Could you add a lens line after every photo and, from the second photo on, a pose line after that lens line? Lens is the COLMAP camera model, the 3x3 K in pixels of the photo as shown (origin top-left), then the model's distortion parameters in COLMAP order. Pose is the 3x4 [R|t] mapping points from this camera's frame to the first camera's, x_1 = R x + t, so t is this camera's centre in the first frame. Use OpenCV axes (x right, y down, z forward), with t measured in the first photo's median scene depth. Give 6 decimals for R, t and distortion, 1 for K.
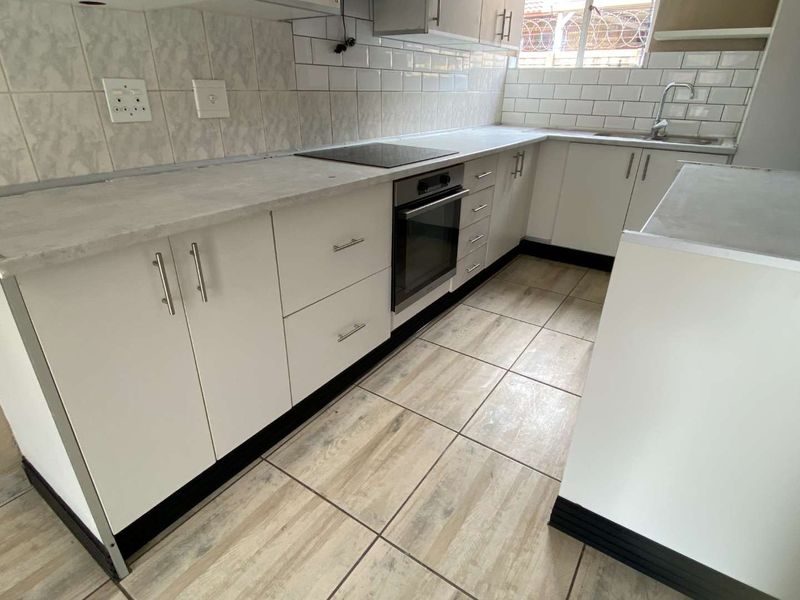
lens RADIAL K [[439.9, 0, 399.1], [0, 439.9, 293.3], [0, 0, 1]] dist [0.011785, -0.006192]
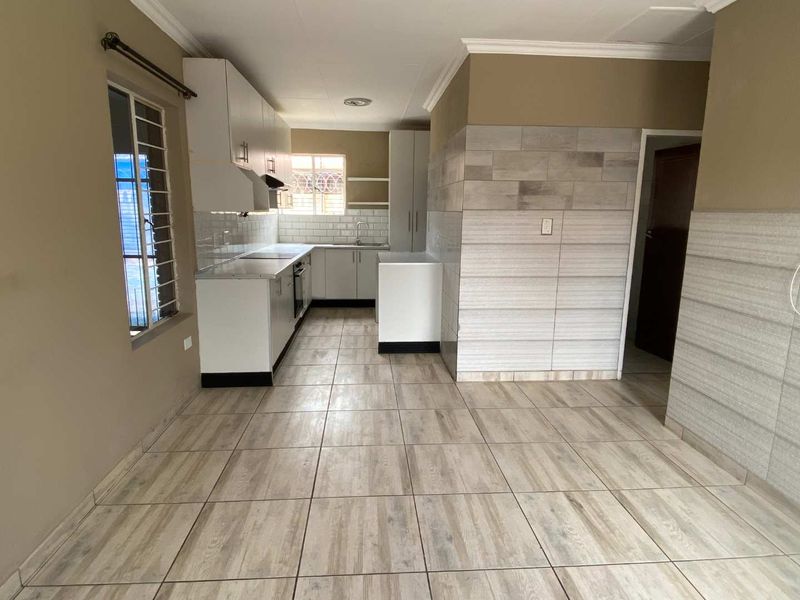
lens RADIAL K [[469.8, 0, 397.0], [0, 469.8, 298.7], [0, 0, 1]] dist [0.046312, -0.046176]
pose [[0.782933, -0.123189, 0.609787, -0.907644], [0.268280, 0.951227, -0.152291, 0.388165], [-0.561286, 0.282827, 0.777796, -1.063136]]
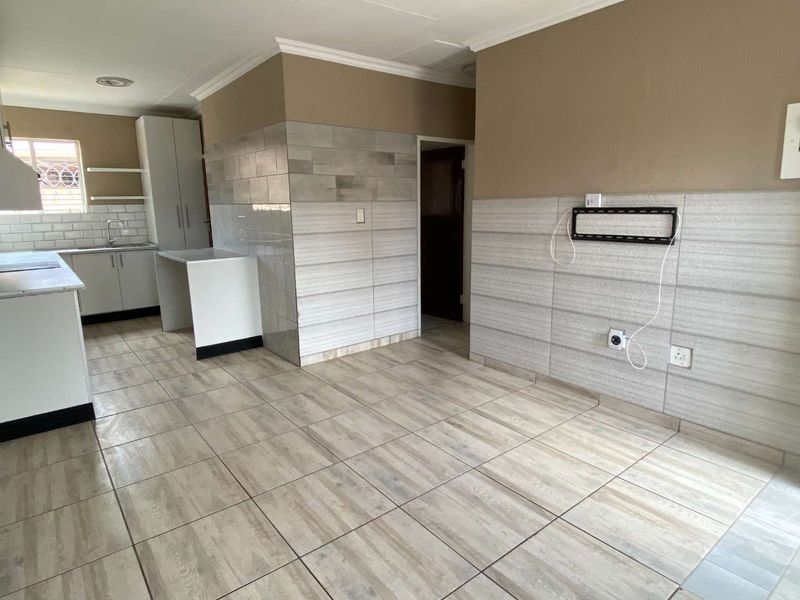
lens RADIAL K [[469.8, 0, 399.8], [0, 469.8, 295.1], [0, 0, 1]] dist [0.046312, -0.046176]
pose [[0.293794, -0.203085, 0.934046, -1.222695], [0.427350, 0.901979, 0.061695, 0.284180], [-0.855019, 0.381039, 0.351784, -0.836102]]
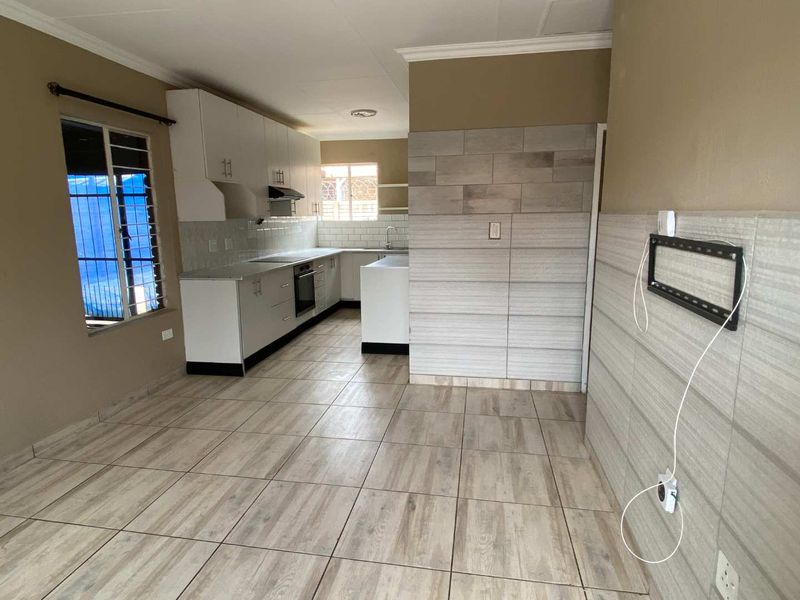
lens RADIAL K [[469.8, 0, 398.2], [0, 469.8, 299.8], [0, 0, 1]] dist [0.046312, -0.046176]
pose [[0.911841, -0.101054, 0.397912, -0.452823], [0.199580, 0.956107, -0.214538, 0.534648], [-0.358767, 0.275040, 0.891986, -1.377609]]
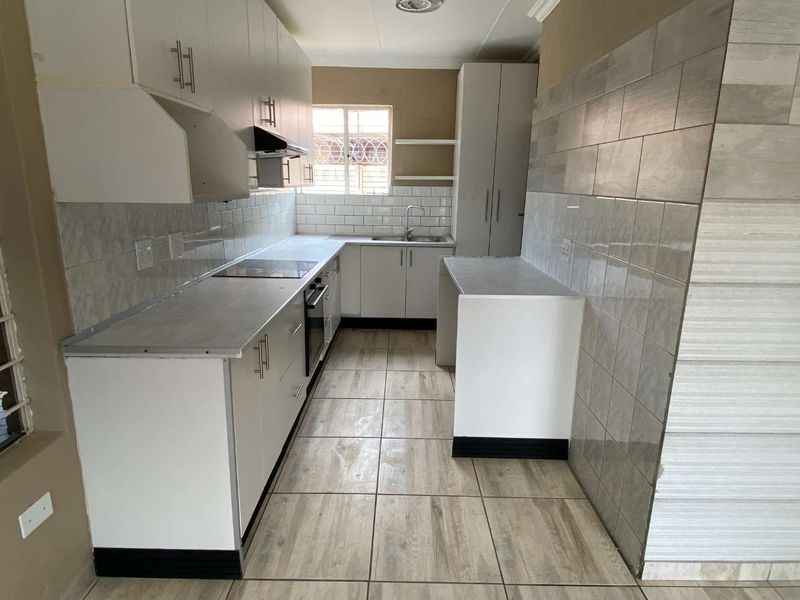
lens RADIAL K [[469.8, 0, 395.7], [0, 469.8, 295.6], [0, 0, 1]] dist [0.046312, -0.046176]
pose [[0.831655, -0.136095, 0.538357, -0.446470], [0.238449, 0.963091, -0.124890, 0.040019], [-0.501490, 0.232236, 0.833411, -0.360262]]
